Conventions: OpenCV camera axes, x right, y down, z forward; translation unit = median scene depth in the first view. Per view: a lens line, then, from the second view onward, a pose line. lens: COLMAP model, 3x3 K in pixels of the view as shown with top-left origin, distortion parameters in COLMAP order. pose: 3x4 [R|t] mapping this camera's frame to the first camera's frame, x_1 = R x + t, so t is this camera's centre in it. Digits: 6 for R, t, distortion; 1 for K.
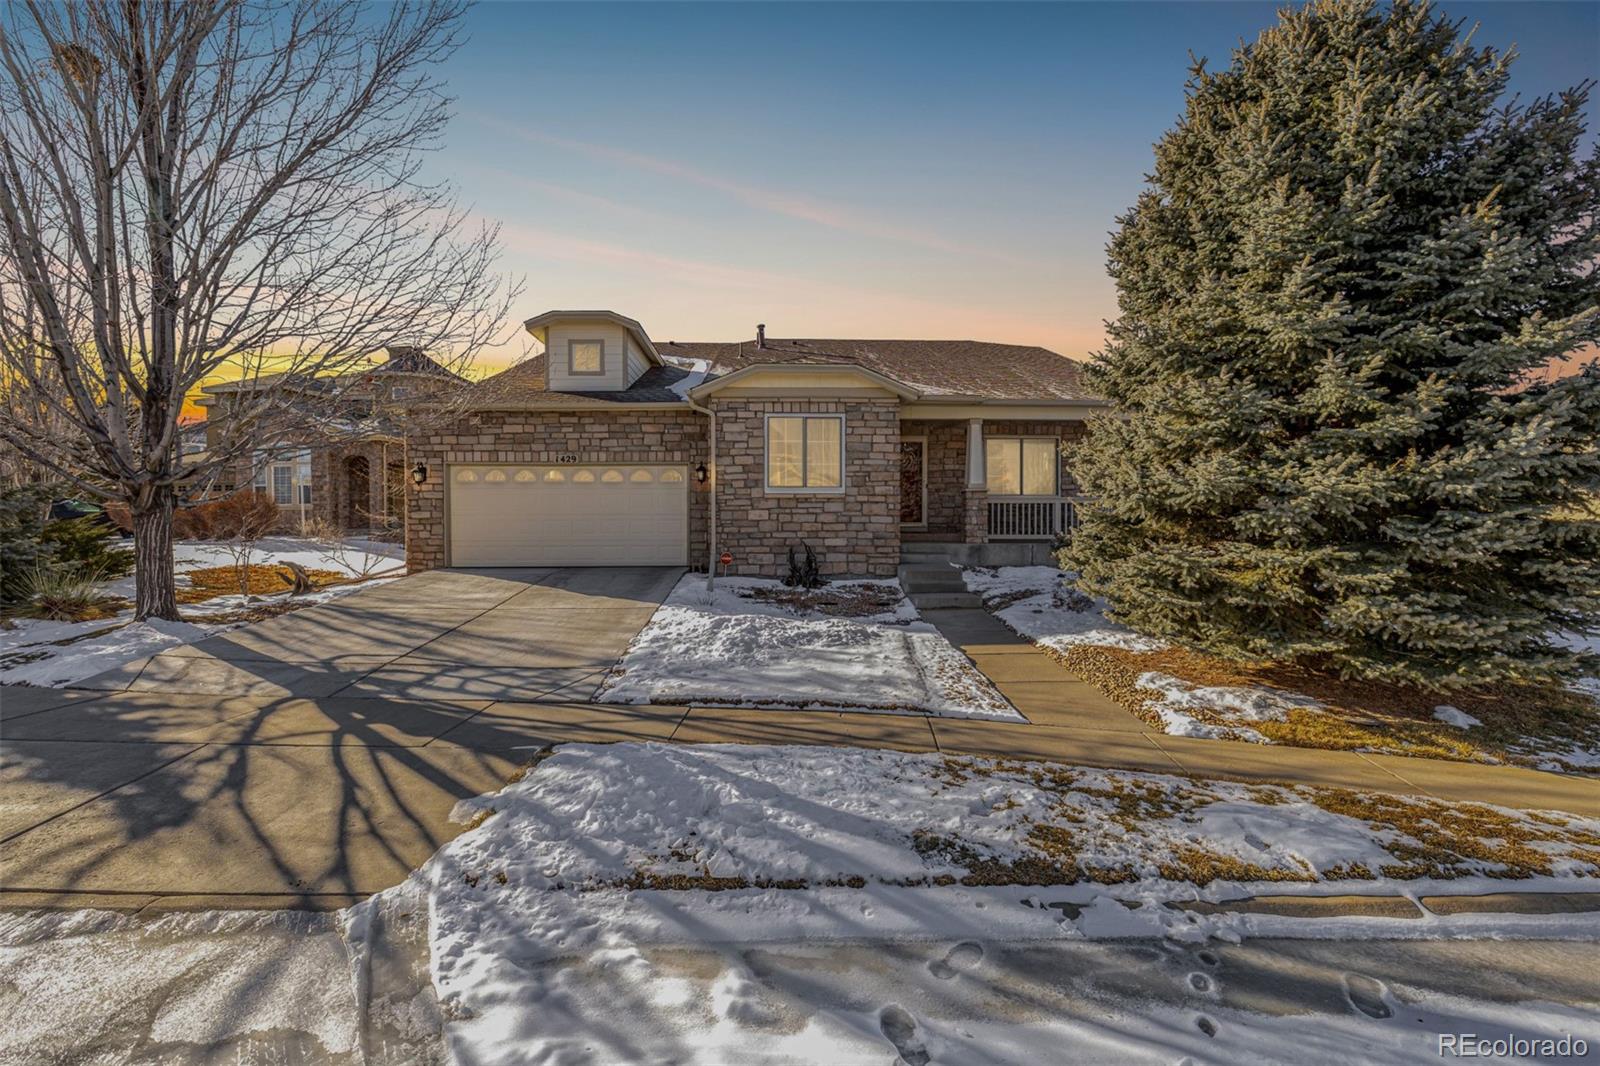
lens RADIAL K [[674.7, 0, 797.6], [0, 674.7, 525.1], [0, 0, 1]] dist [0.003072, 0.000533]
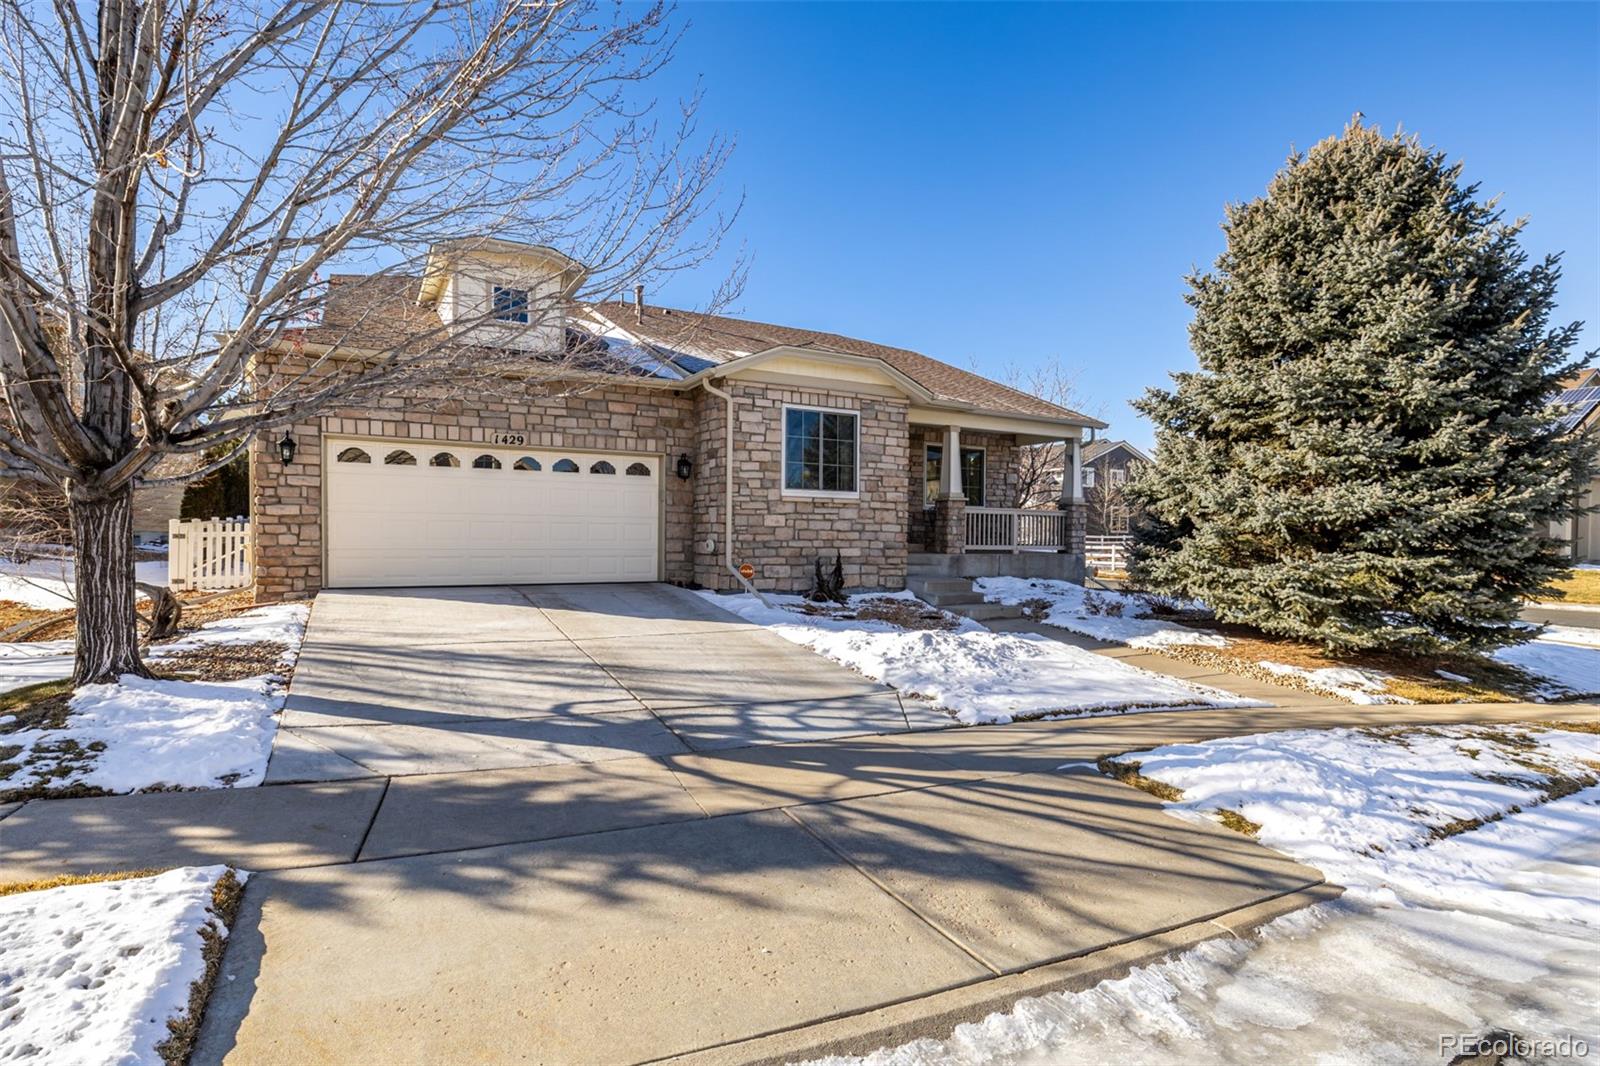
lens RADIAL K [[810.1, 0, 795.4], [0, 810.1, 540.7], [0, 0, 1]] dist [-0.002521, -0.001501]
pose [[0.890789, 0.008719, 0.454334, -0.505683], [-0.012302, 0.999912, 0.004931, 0.005199], [-0.454251, -0.009982, 0.890818, 0.066544]]
